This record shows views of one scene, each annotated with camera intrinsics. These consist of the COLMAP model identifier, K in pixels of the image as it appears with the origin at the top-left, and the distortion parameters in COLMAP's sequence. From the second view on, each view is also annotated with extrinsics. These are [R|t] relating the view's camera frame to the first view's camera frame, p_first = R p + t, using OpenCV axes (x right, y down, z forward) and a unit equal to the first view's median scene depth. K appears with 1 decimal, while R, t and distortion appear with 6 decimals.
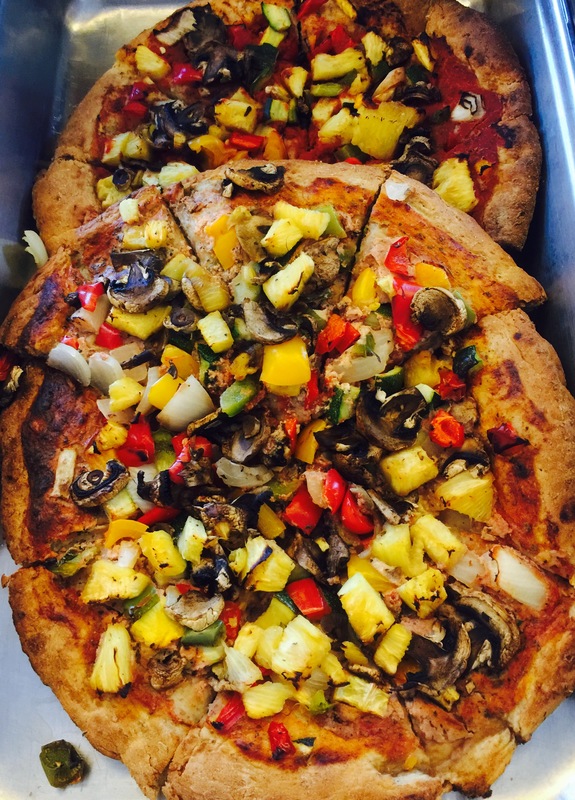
lens RADIAL K [[761.4, 0, 299.7], [0, 761.4, 399.9], [0, 0, 1]] dist [0.050440, -0.000456]
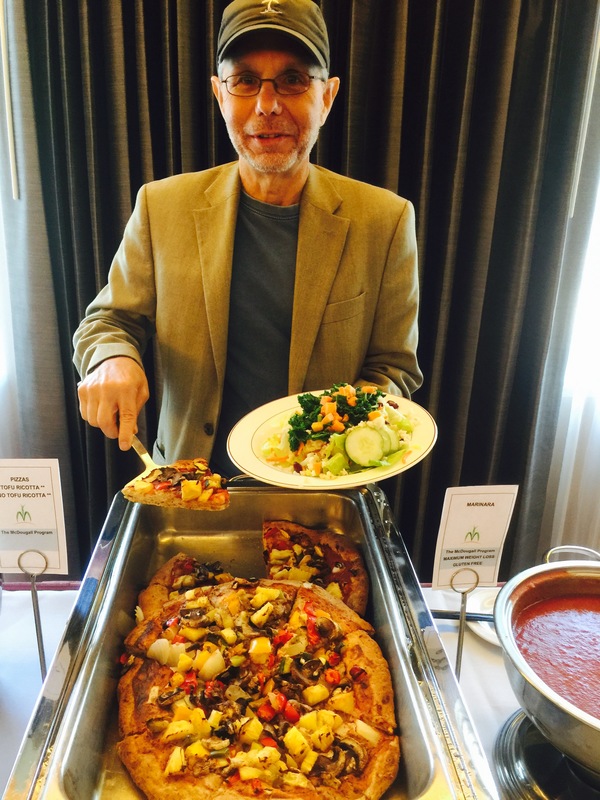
lens RADIAL K [[735.0, 0, 300.0], [0, 735.0, 400.0], [0, 0, 1]] dist [0.000357, 0.000077]
pose [[0.996027, 0.052922, 0.071624, -0.094998], [0.014313, 0.698683, -0.715288, 0.996208], [-0.087897, 0.713471, 0.695150, -1.035913]]
